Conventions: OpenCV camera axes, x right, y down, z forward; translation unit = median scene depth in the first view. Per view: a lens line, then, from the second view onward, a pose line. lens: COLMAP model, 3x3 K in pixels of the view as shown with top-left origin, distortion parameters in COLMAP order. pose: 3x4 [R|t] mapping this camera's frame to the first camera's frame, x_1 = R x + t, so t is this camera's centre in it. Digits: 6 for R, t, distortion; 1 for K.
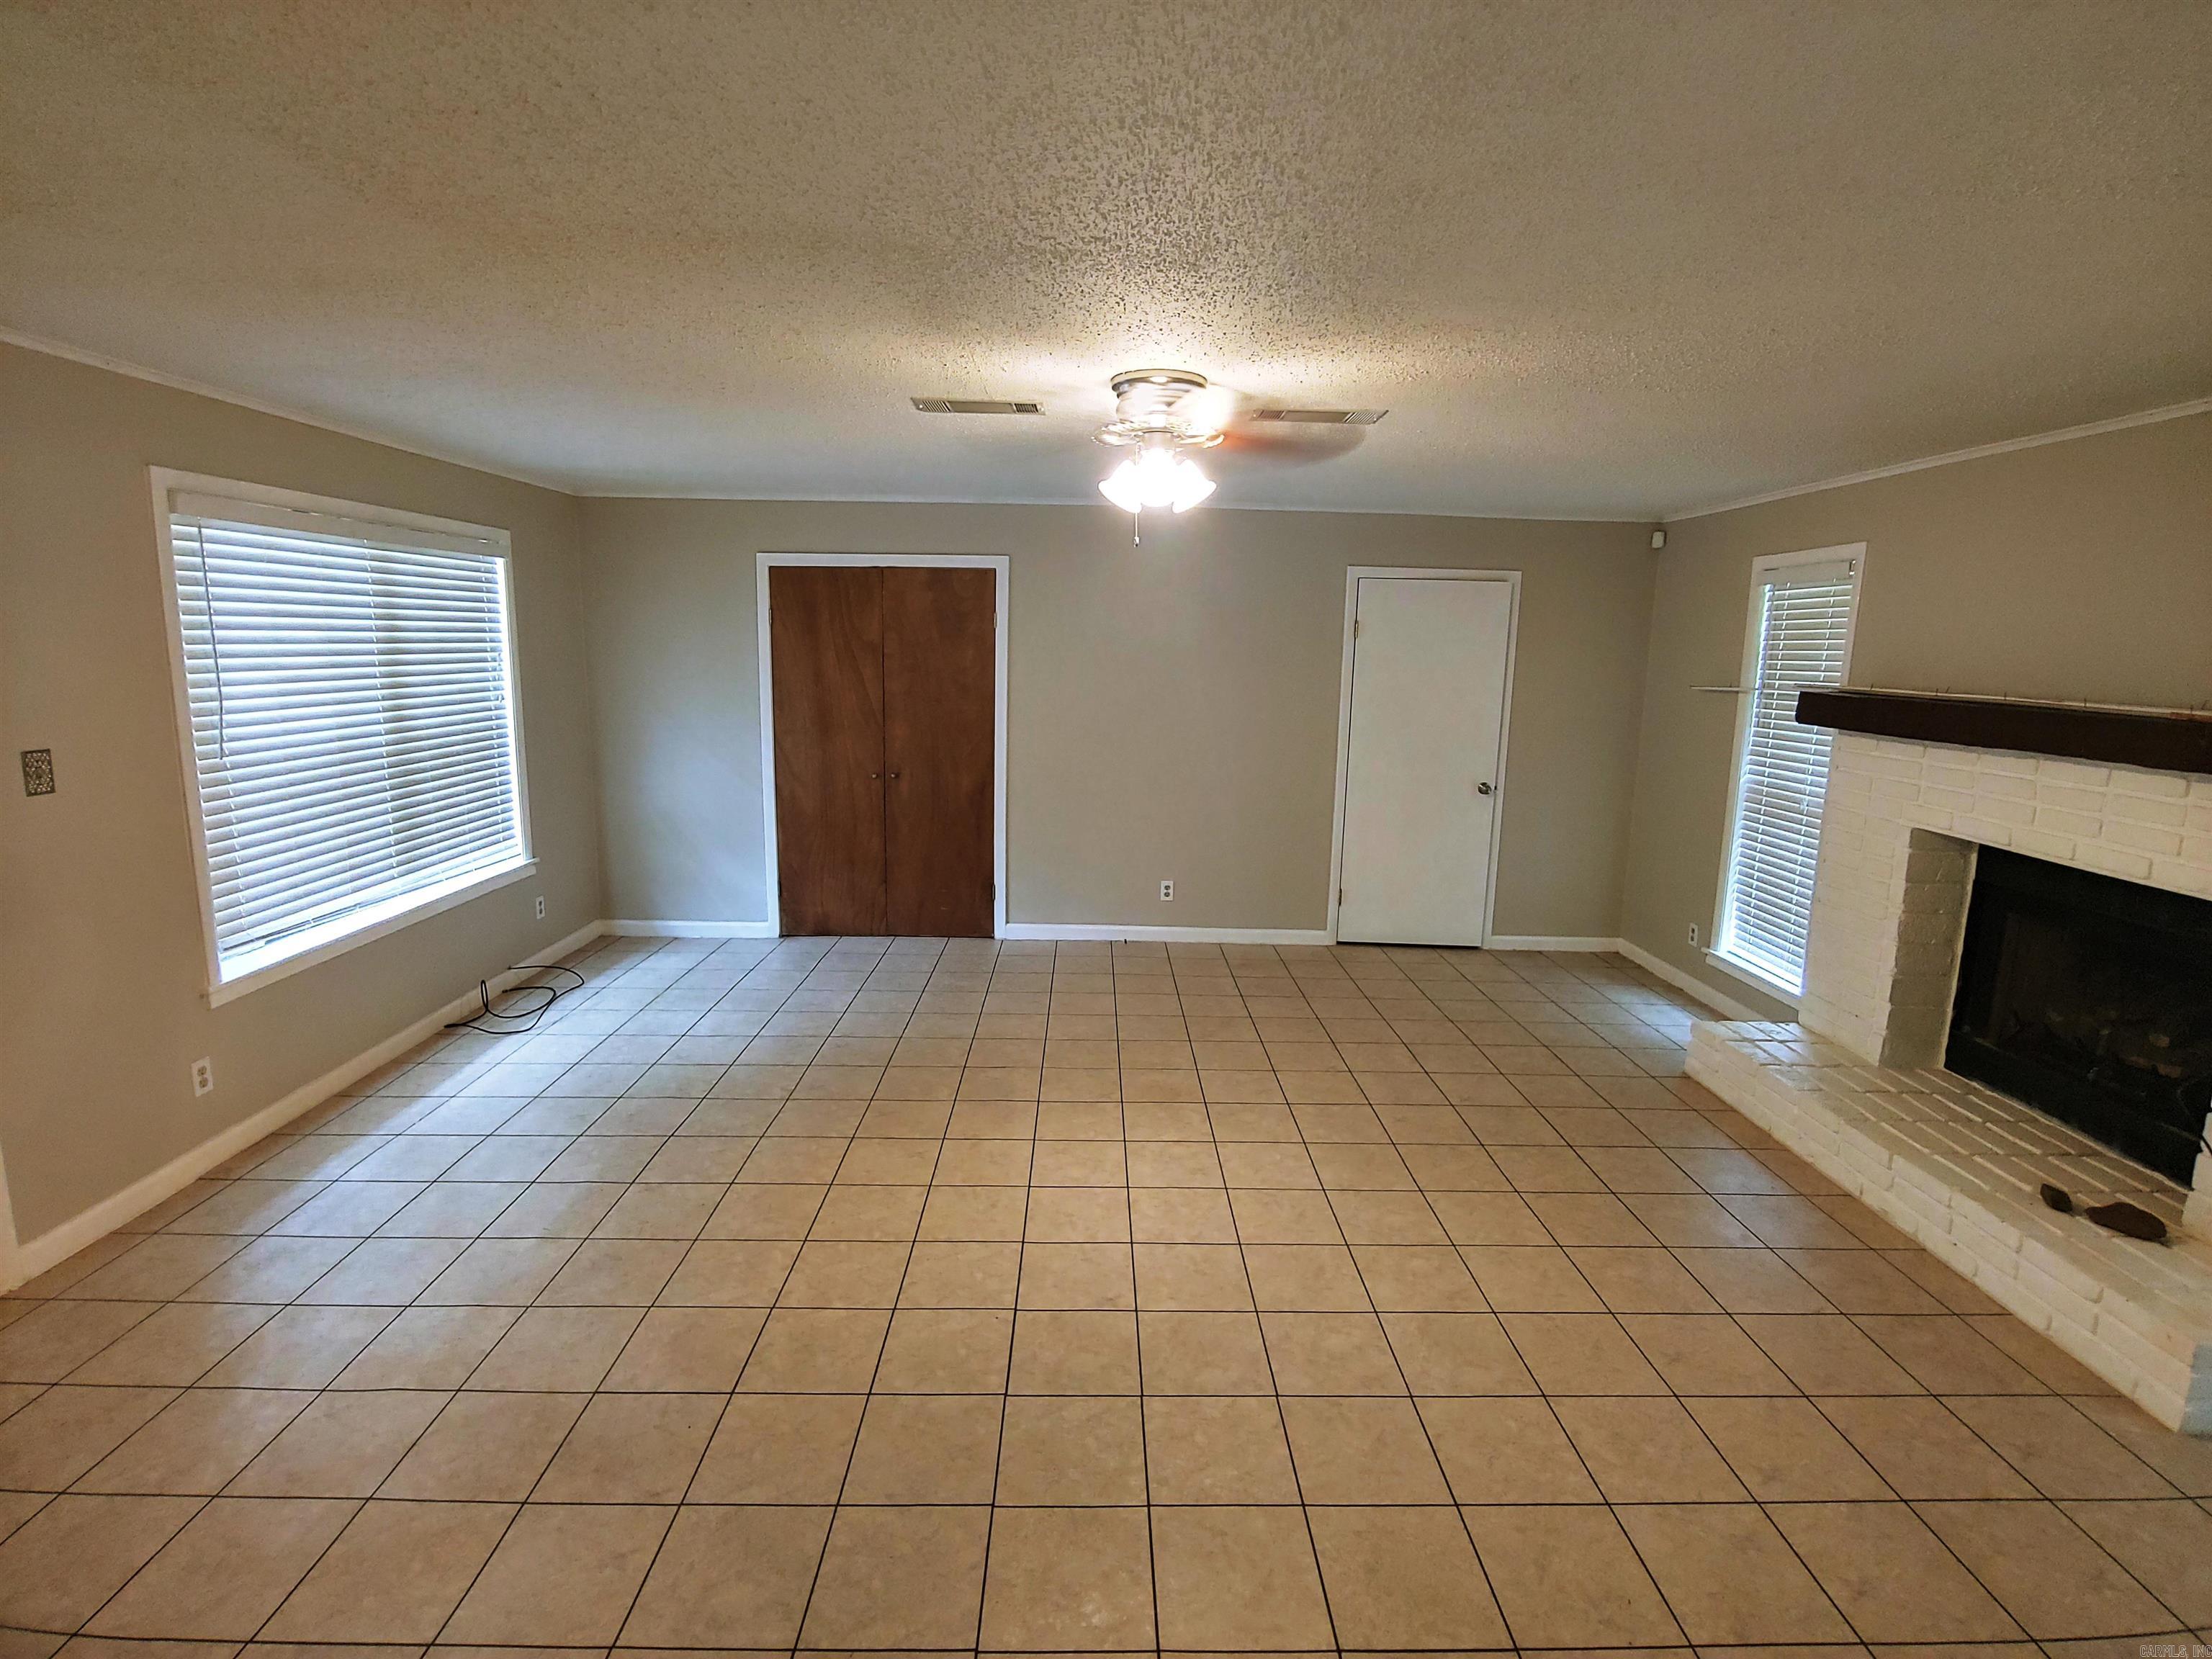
lens RADIAL K [[1054.2, 0, 1109.2], [0, 1054.2, 815.0], [0, 0, 1]] dist [-0.019446, -0.001095]
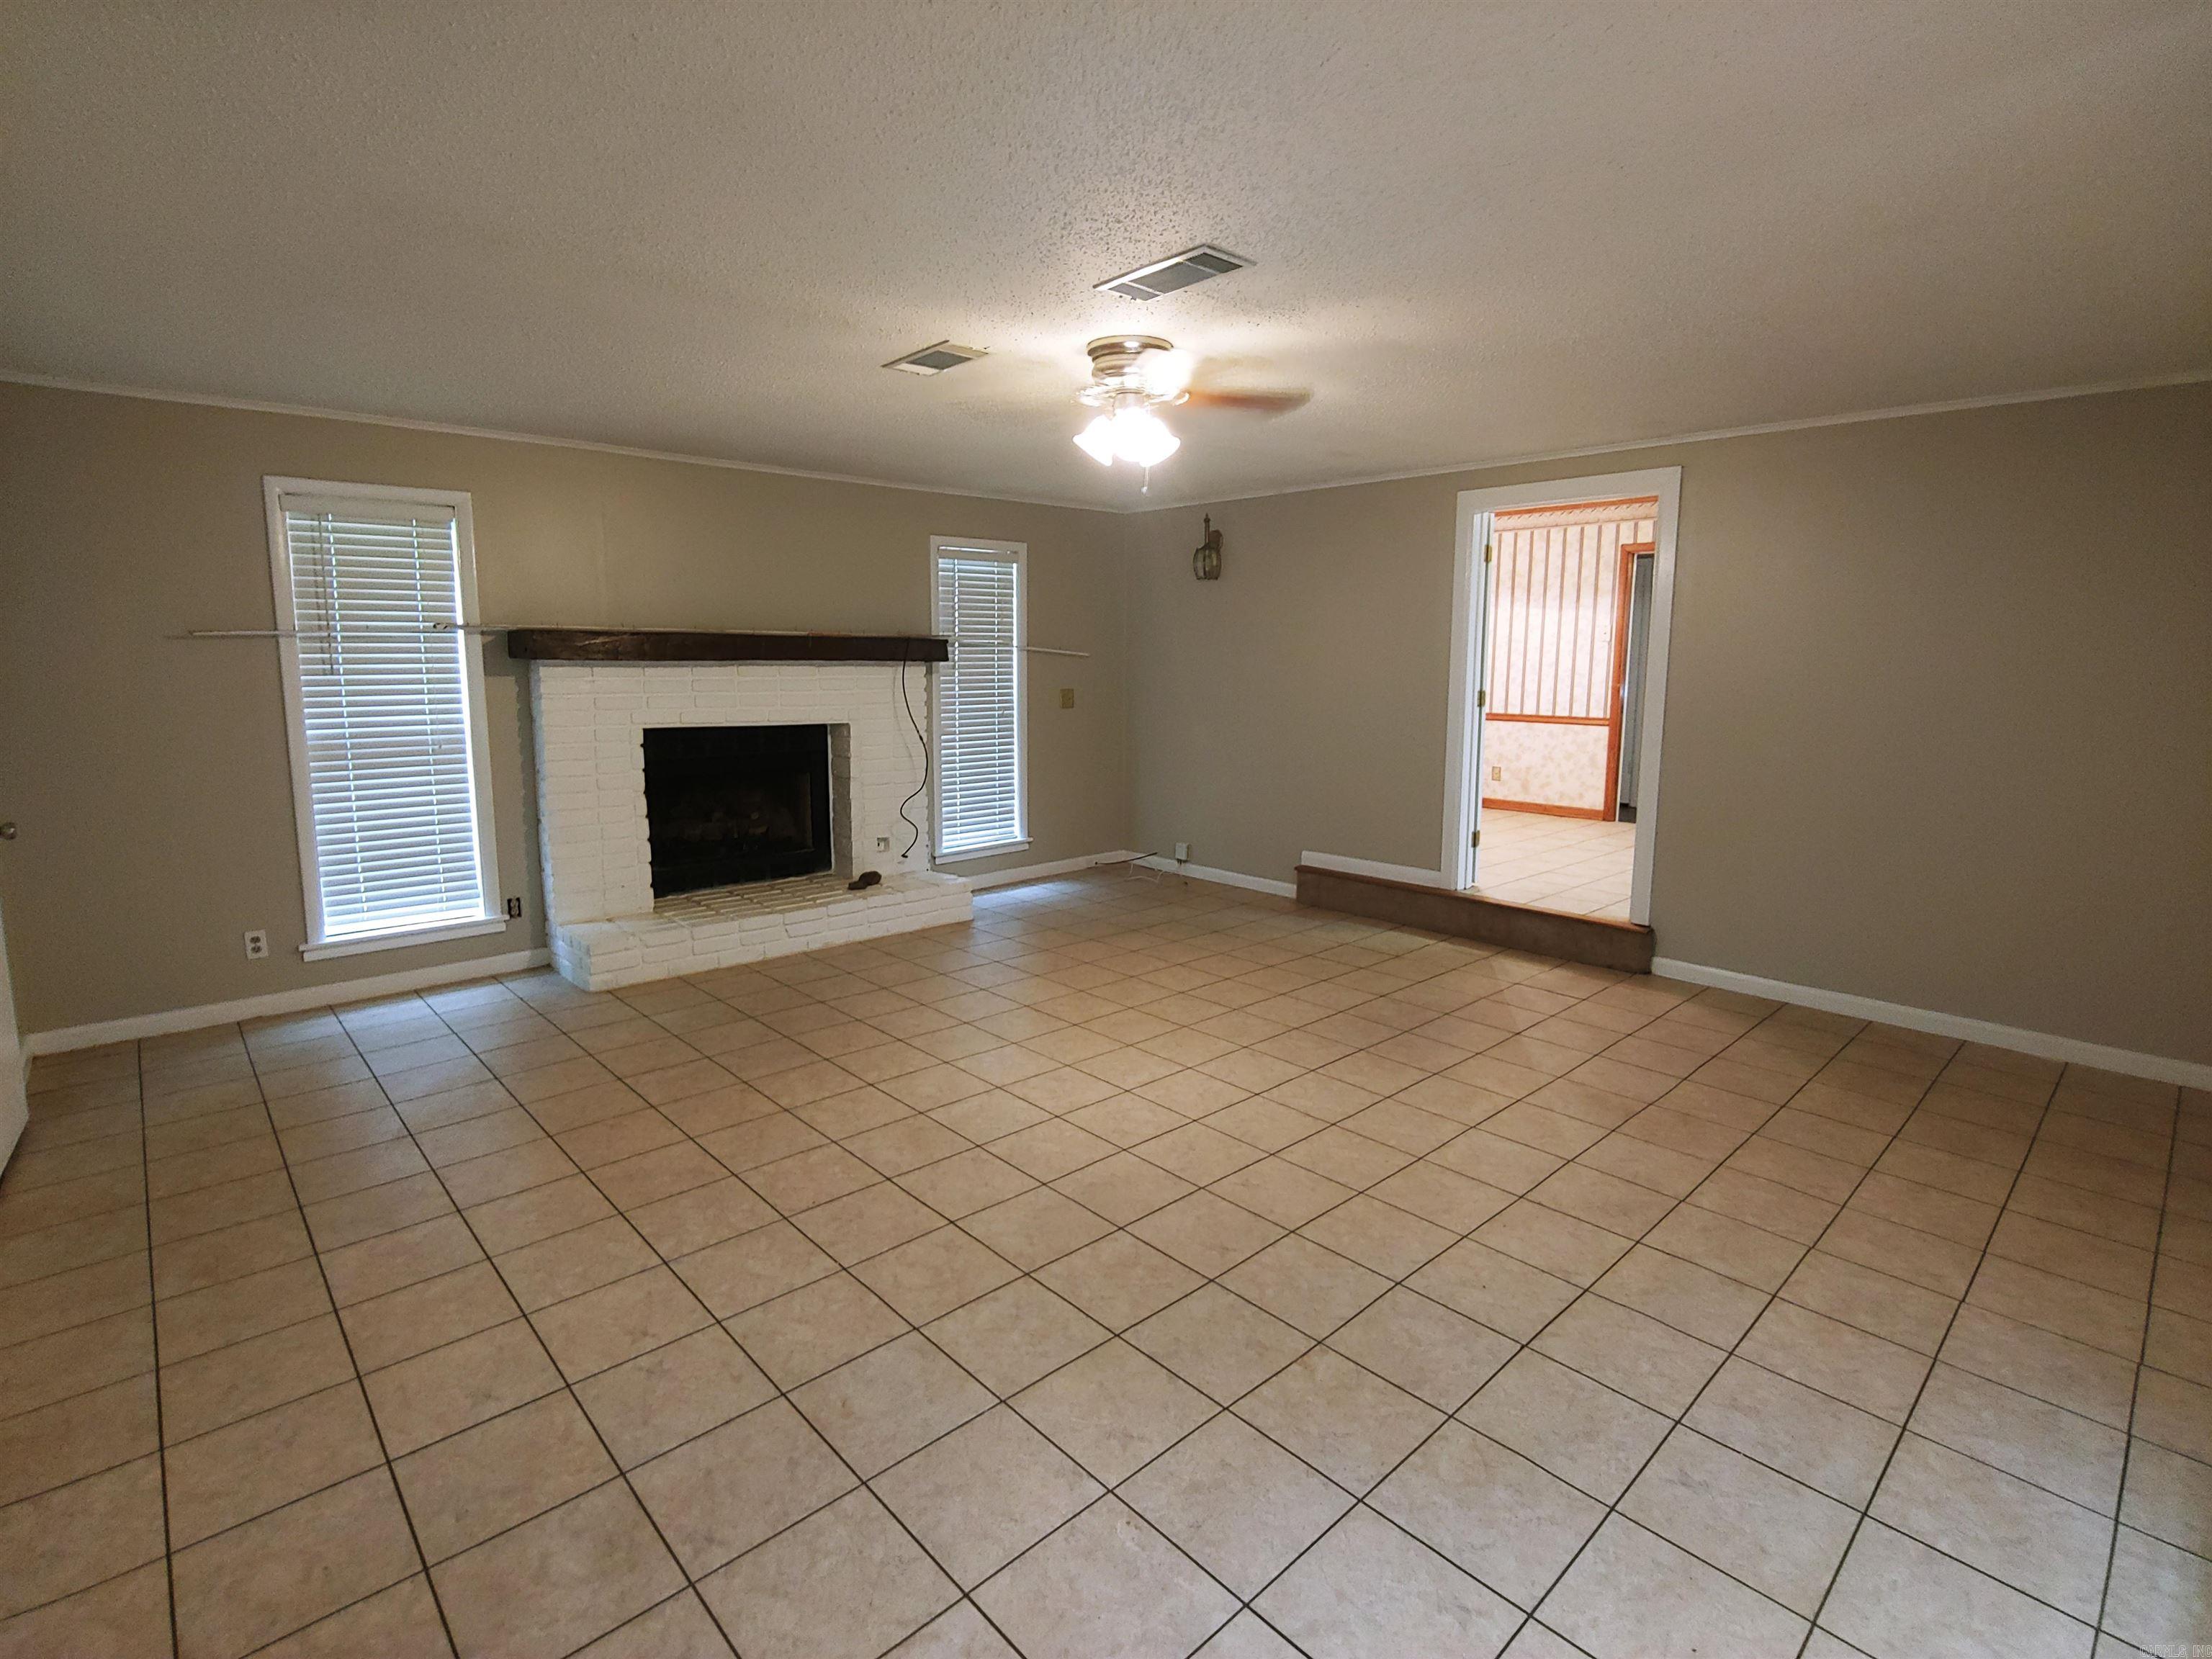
lens RADIAL K [[1054.2, 0, 1109.2], [0, 1054.2, 815.0], [0, 0, 1]] dist [-0.019446, -0.001095]
pose [[-0.667559, -0.137180, 0.731811, -0.679908], [0.099404, 0.957661, 0.270193, -0.199221], [-0.737892, 0.253115, -0.625659, 1.524919]]
